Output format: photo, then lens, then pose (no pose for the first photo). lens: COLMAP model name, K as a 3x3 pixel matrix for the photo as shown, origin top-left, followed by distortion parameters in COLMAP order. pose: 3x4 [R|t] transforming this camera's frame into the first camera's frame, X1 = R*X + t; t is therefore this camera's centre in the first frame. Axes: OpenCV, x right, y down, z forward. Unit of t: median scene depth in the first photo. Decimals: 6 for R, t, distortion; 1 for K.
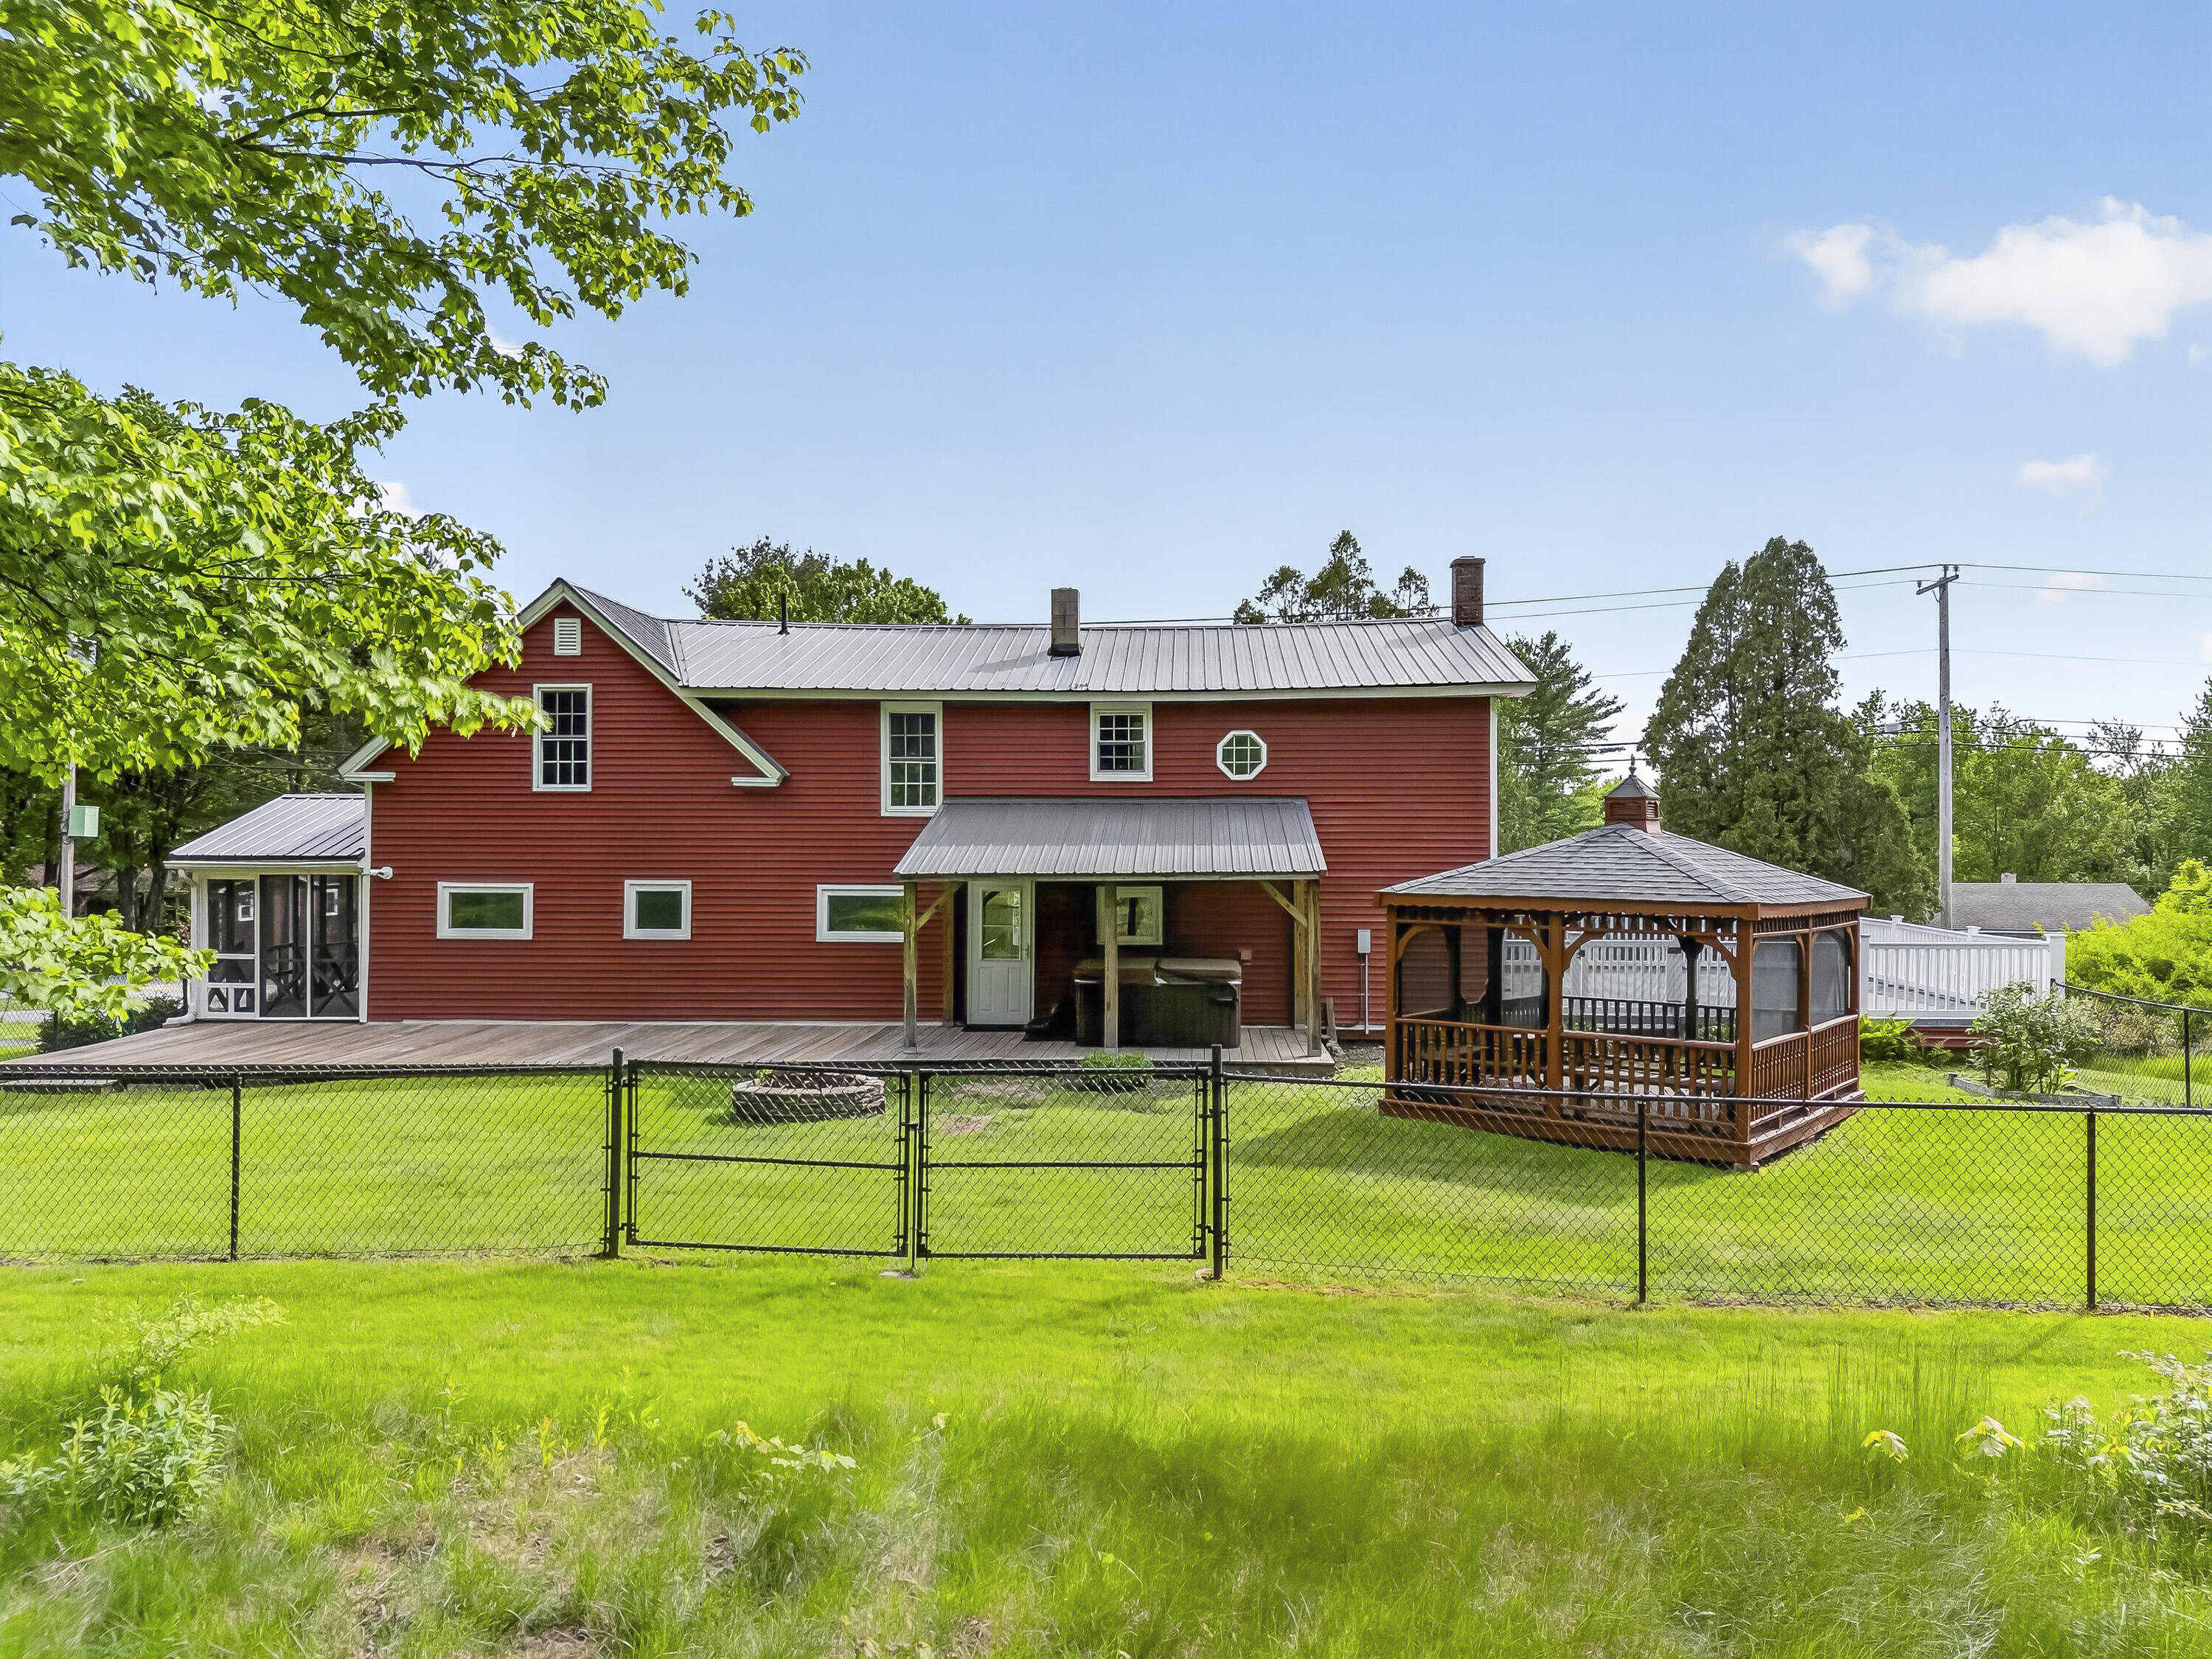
lens RADIAL K [[1662.2, 0, 1112.6], [0, 1662.2, 828.7], [0, 0, 1]] dist [0.054782, -0.026966]
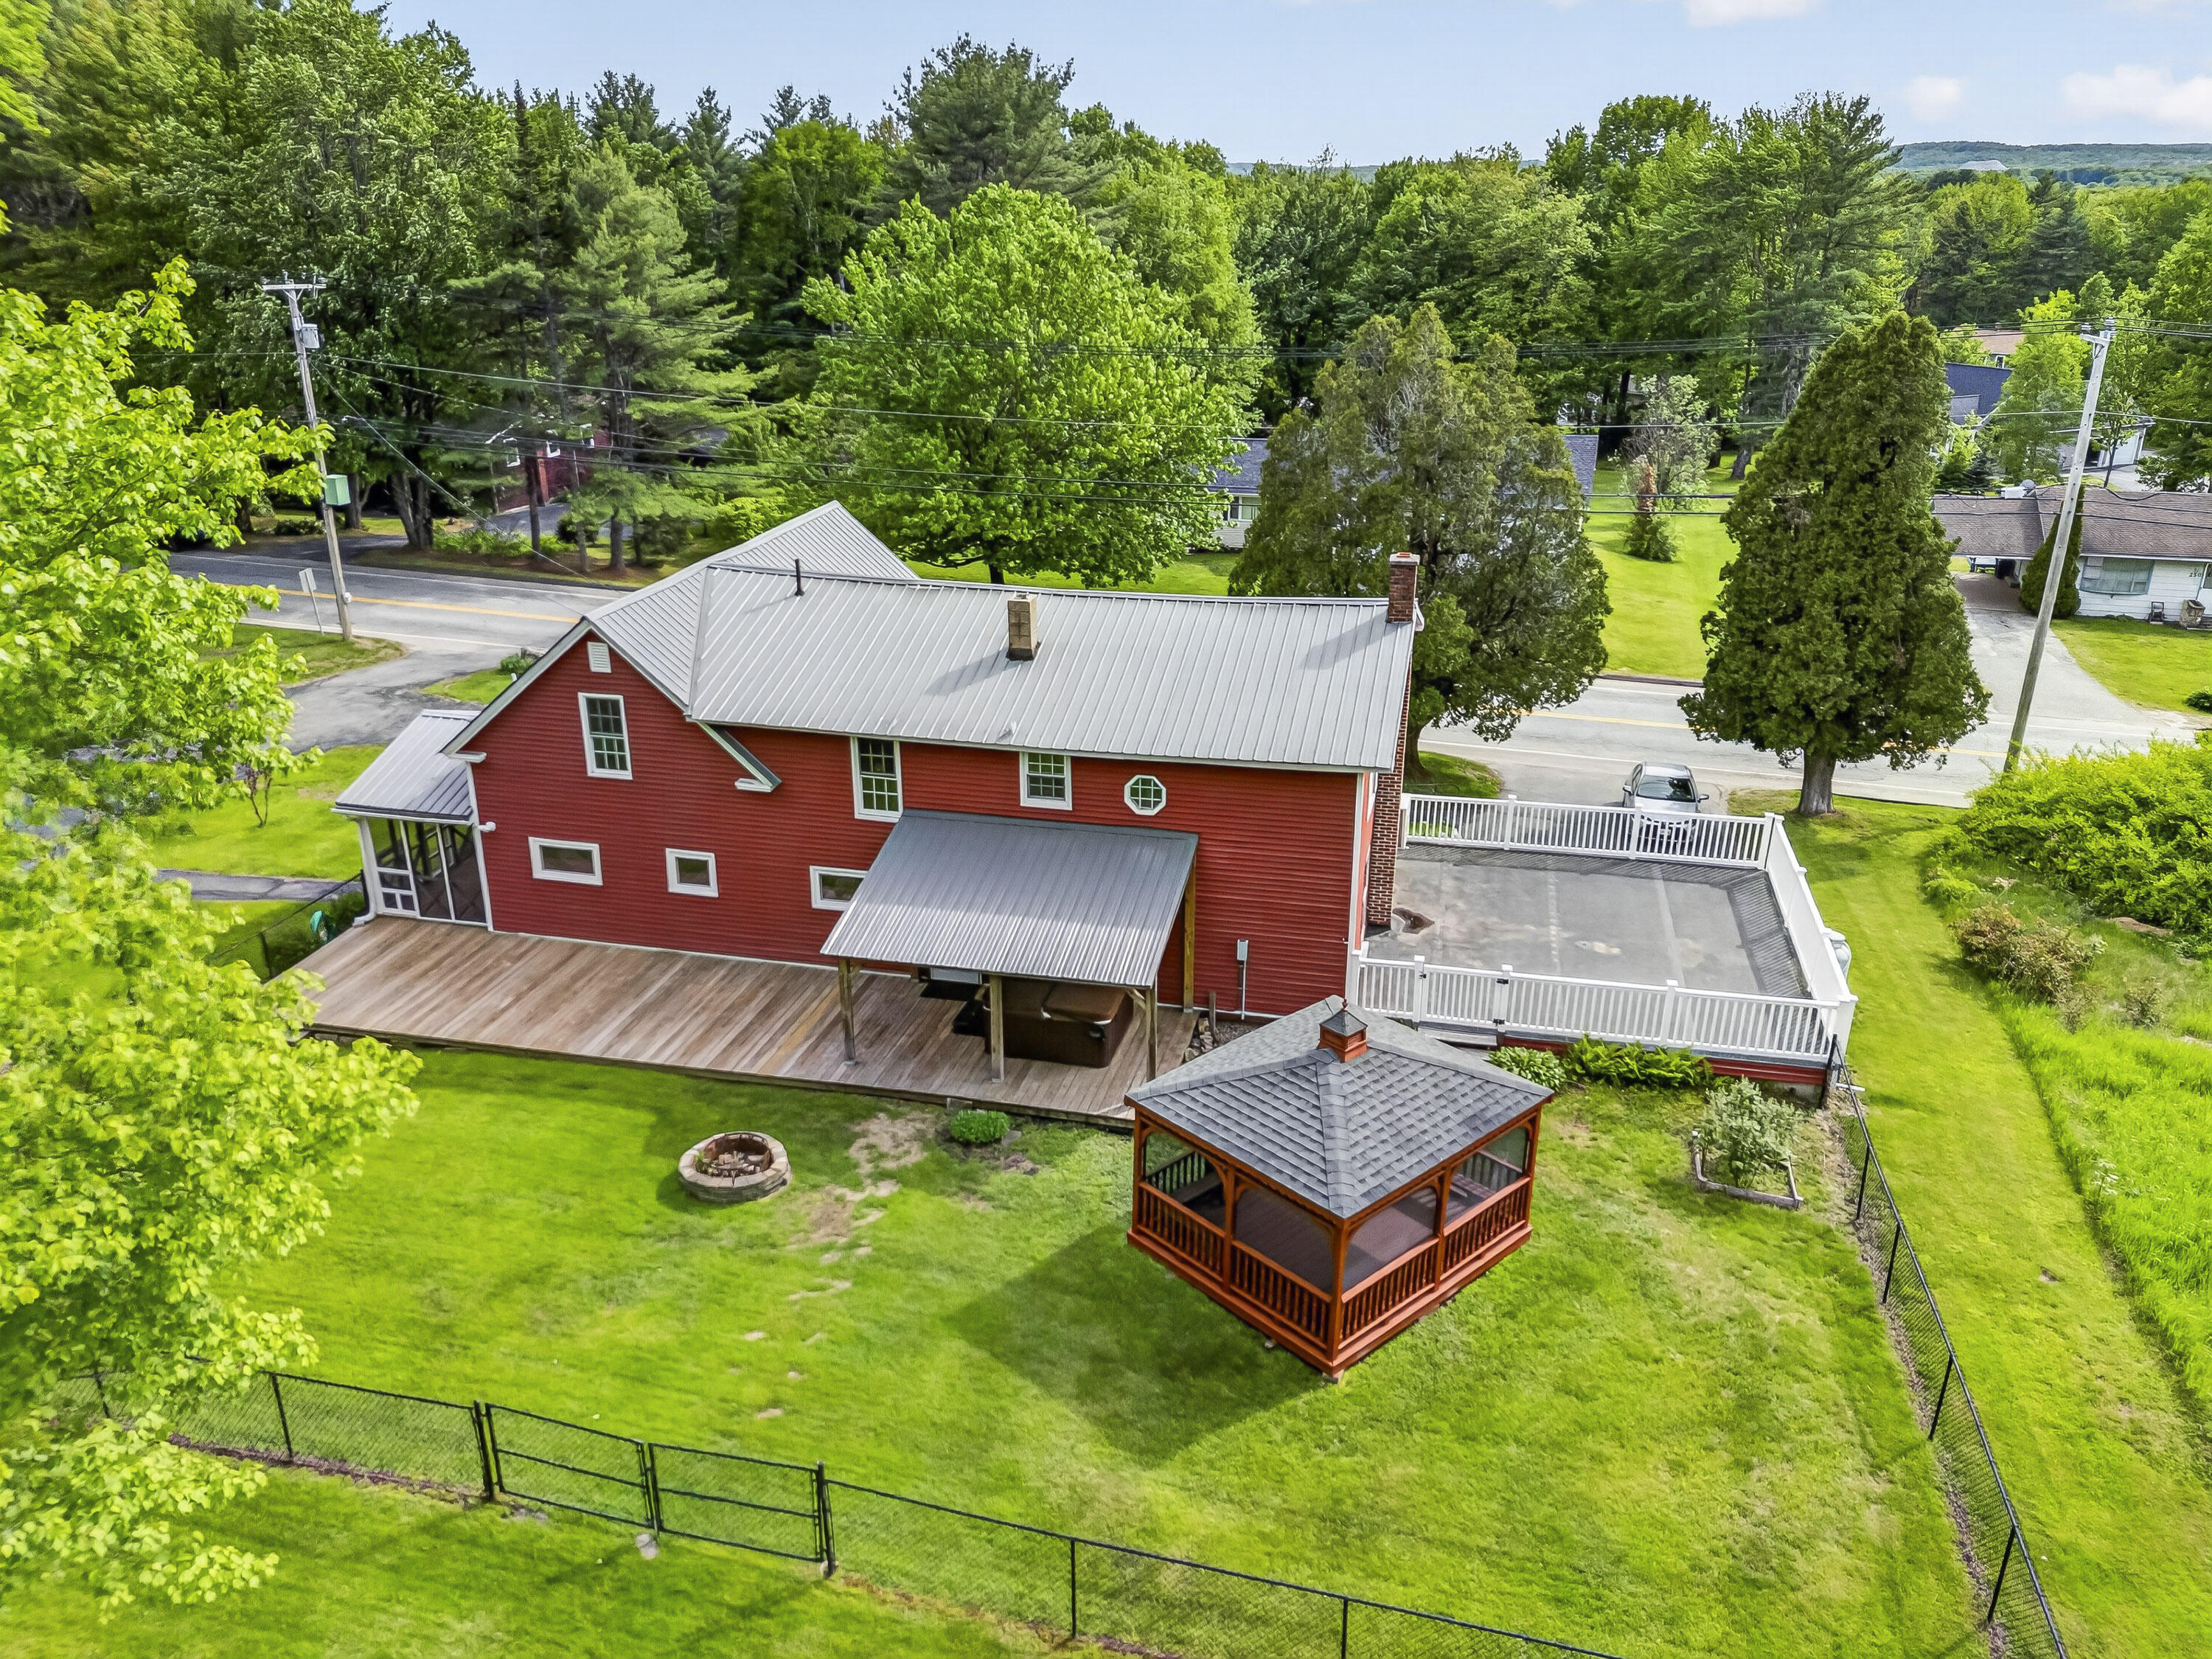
lens RADIAL K [[1662.2, 0, 1114.3], [0, 1662.2, 842.4], [0, 0, 1]] dist [0.054782, -0.026966]
pose [[0.983007, 0.068285, -0.170397, 0.253136], [0.002641, 0.922882, 0.385074, -0.455425], [0.183551, -0.378981, 0.907019, -0.072722]]
